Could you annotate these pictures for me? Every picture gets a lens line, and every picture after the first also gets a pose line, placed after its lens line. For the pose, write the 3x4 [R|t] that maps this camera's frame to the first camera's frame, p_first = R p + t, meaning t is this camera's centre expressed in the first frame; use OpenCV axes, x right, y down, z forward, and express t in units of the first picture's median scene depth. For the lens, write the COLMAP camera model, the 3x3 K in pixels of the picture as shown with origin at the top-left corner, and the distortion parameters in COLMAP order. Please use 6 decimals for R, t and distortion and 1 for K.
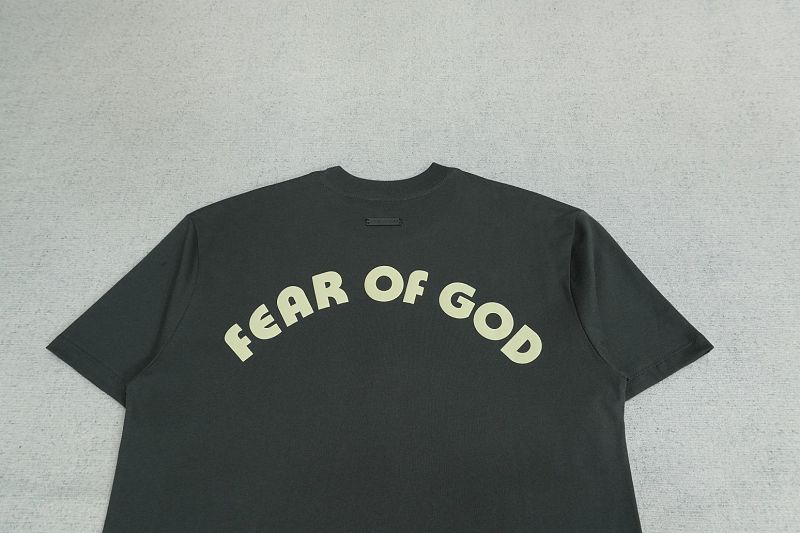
lens RADIAL K [[543.7, 0, 398.2], [0, 543.7, 264.5], [0, 0, 1]] dist [0.005207, -0.001069]
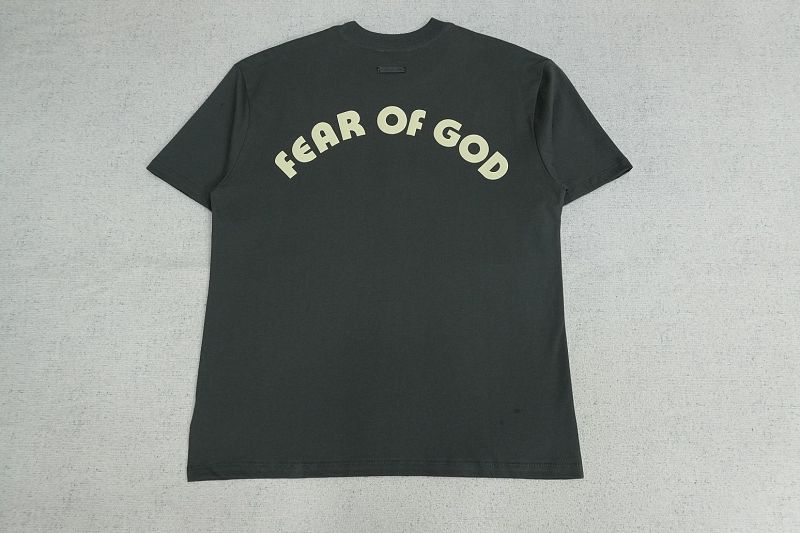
lens RADIAL K [[543.7, 0, 396.2], [0, 543.7, 268.7], [0, 0, 1]] dist [0.005207, -0.001069]
pose [[0.999956, 0.001511, -0.009223, -0.003512], [0.001092, 0.961170, 0.275954, 0.017475], [0.009282, -0.275952, 0.961127, -0.360423]]
